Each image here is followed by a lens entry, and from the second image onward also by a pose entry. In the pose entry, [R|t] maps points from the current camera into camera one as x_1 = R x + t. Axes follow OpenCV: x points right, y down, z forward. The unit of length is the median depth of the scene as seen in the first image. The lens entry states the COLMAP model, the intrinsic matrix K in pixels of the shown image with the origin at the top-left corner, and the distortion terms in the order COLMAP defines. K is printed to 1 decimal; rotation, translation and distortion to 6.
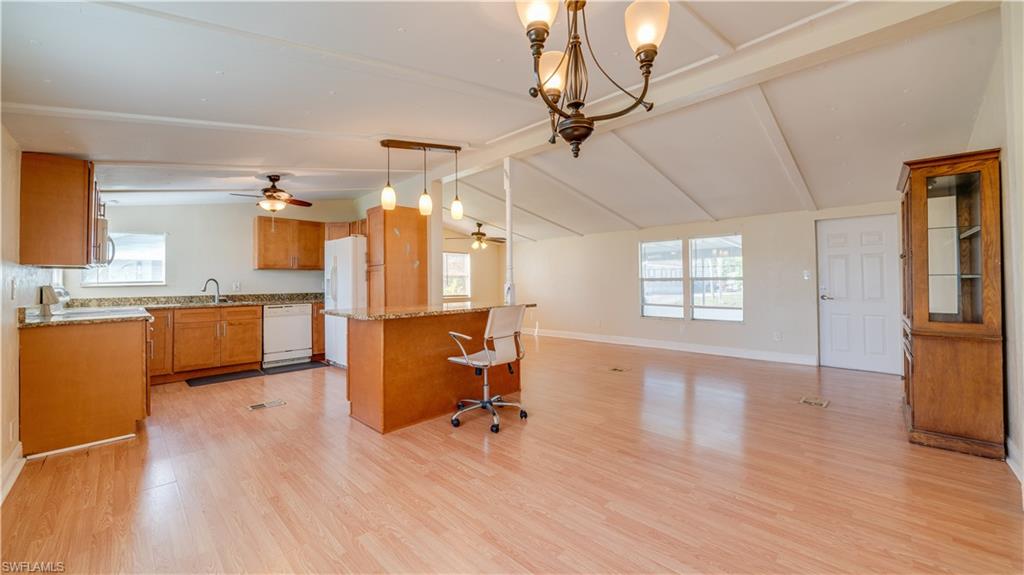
lens RADIAL K [[389.7, 0, 503.9], [0, 389.7, 280.1], [0, 0, 1]] dist [-0.000597, 0.000023]
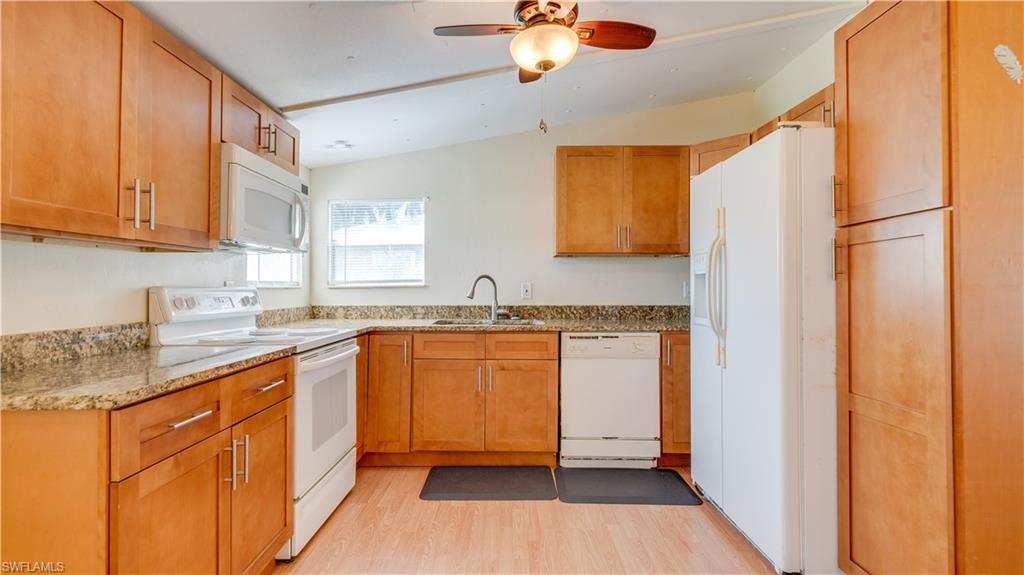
lens RADIAL K [[488.0, 0, 501.4], [0, 488.0, 278.8], [0, 0, 1]] dist [-0.000161, 0.000213]
pose [[0.704051, -0.000902, -0.710149, -0.256210], [-0.002041, 0.999992, -0.003293, 0.003897], [0.710146, 0.003768, 0.704044, 0.542260]]
